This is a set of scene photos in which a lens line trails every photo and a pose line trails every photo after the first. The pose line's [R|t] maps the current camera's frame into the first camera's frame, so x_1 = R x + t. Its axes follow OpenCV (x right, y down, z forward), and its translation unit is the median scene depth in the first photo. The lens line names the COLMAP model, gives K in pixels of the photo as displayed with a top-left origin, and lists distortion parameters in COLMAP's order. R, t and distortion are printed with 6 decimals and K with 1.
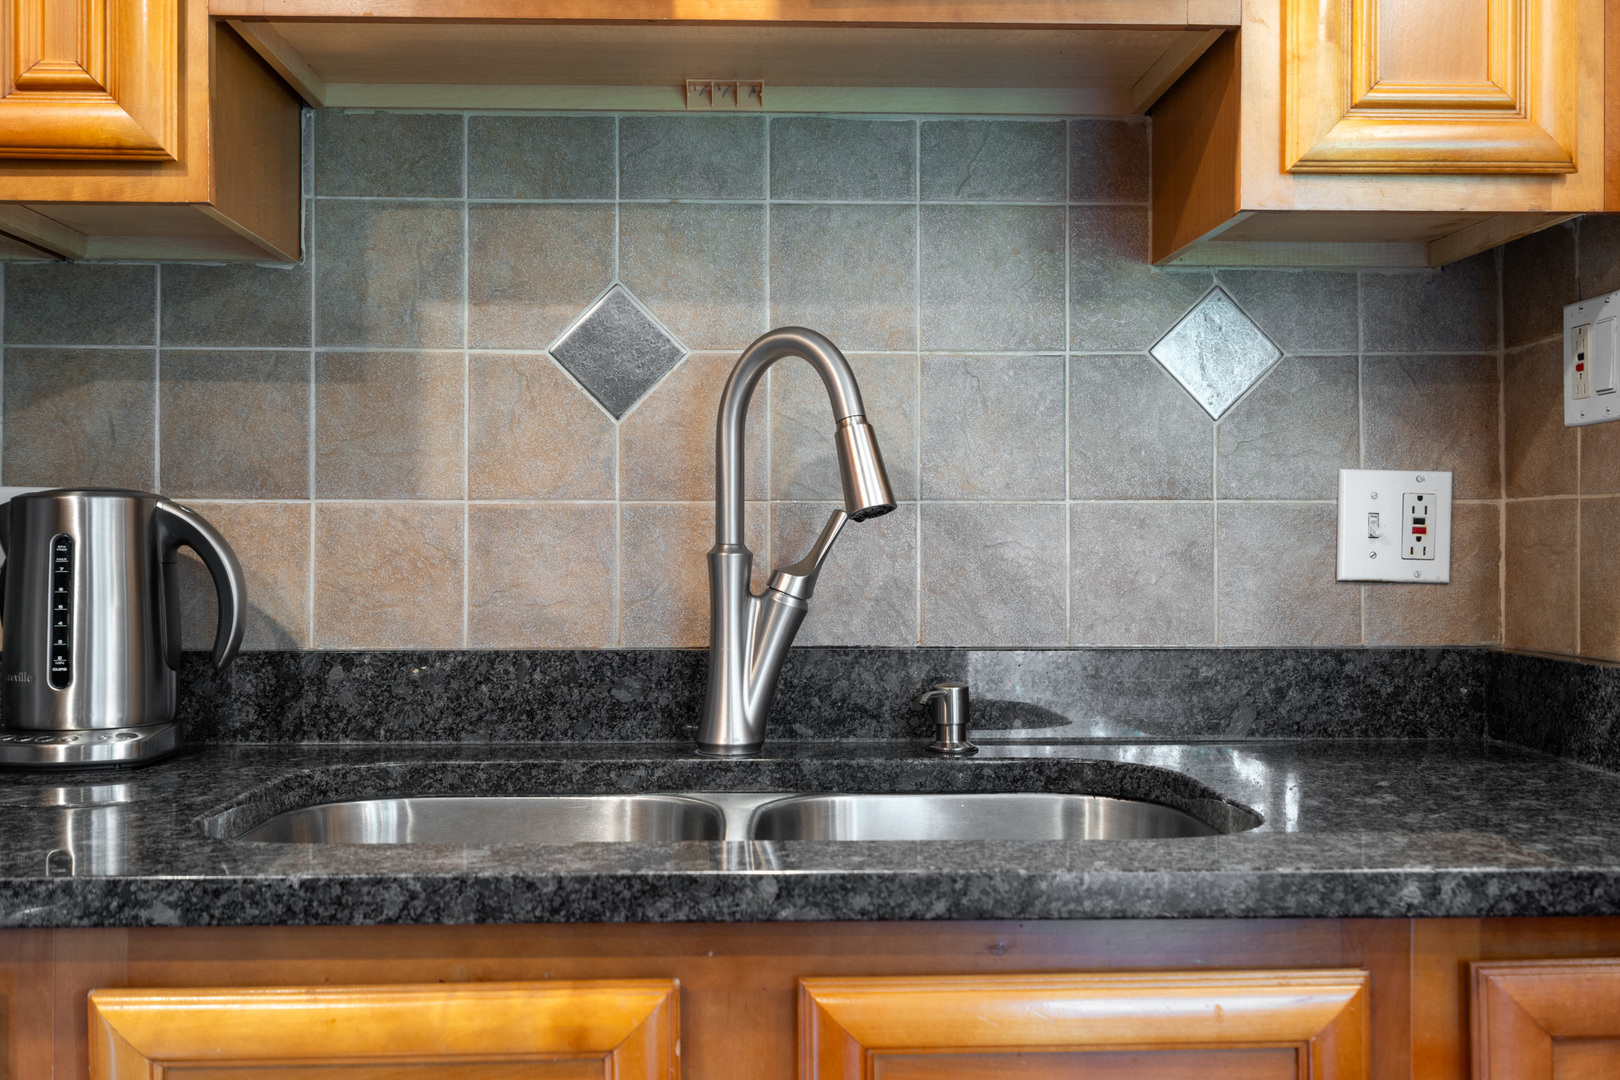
lens RADIAL K [[1604.2, 0, 806.5], [0, 1604.2, 533.9], [0, 0, 1]] dist [0.005512, 0.000000]
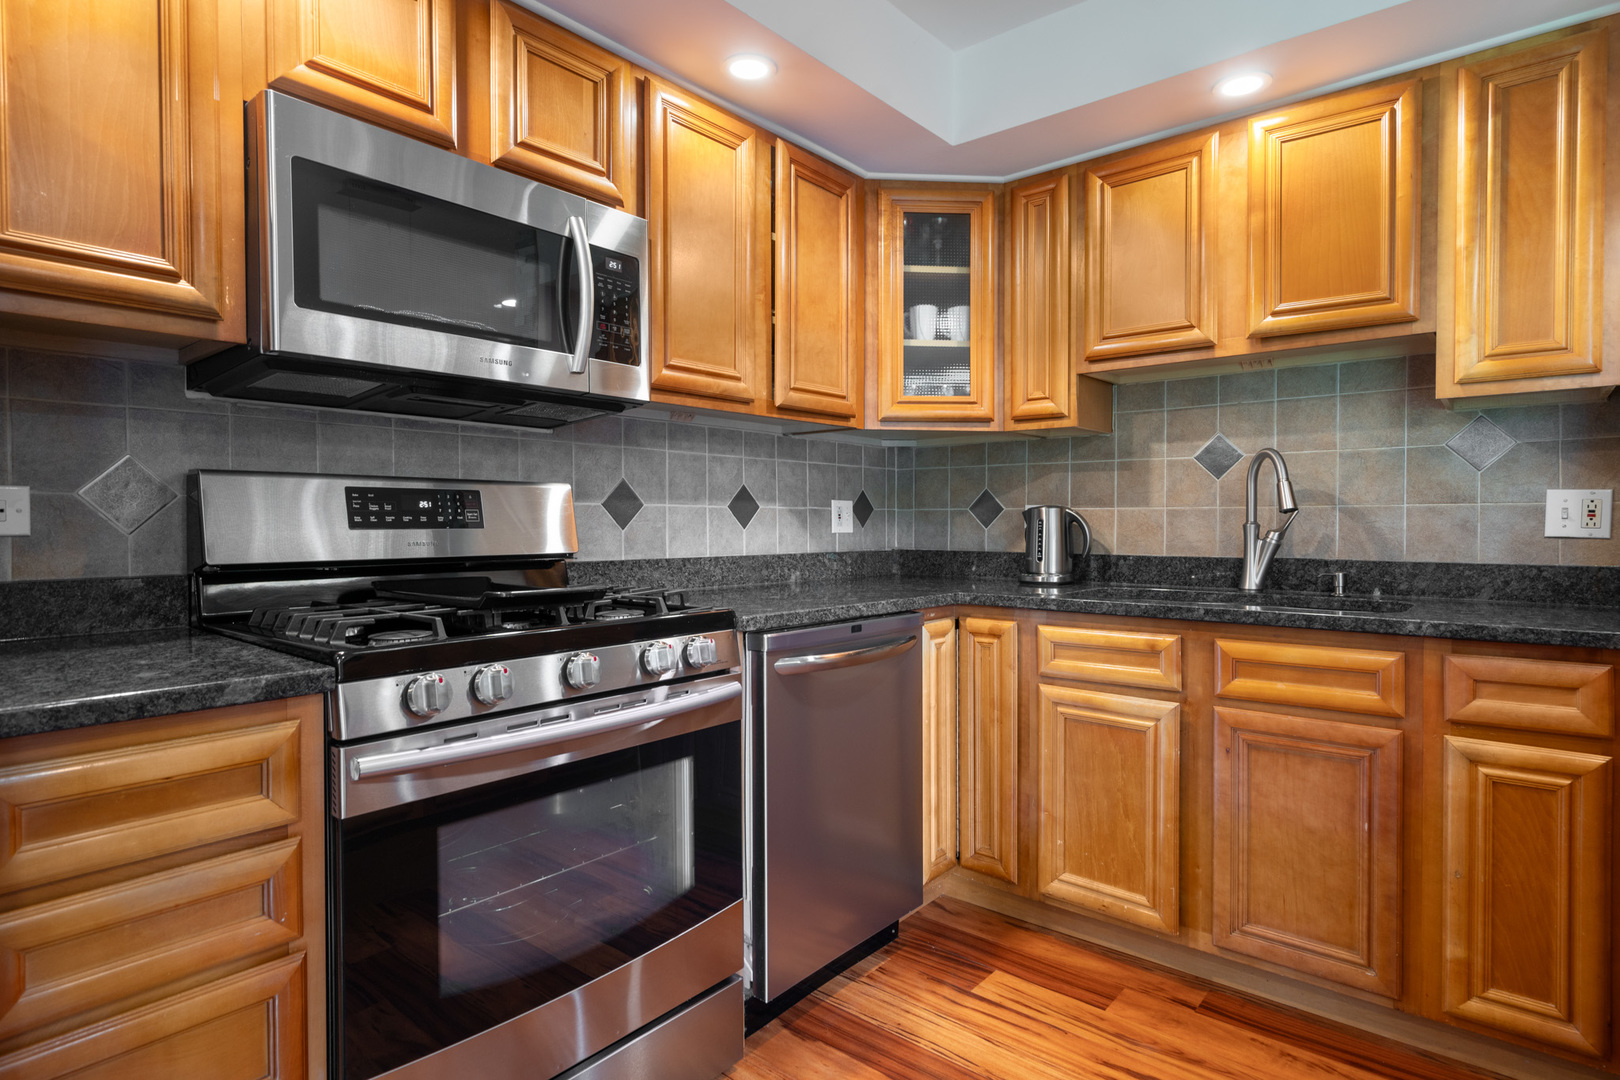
lens RADIAL K [[875.4, 0, 813.0], [0, 875.4, 529.2], [0, 0, 1]] dist [0.020071, -0.000146]
pose [[0.743295, 0.005028, -0.668945, 0.410534], [0.002428, 0.999945, 0.010214, 0.001876], [0.668959, -0.009216, 0.743242, -0.696565]]
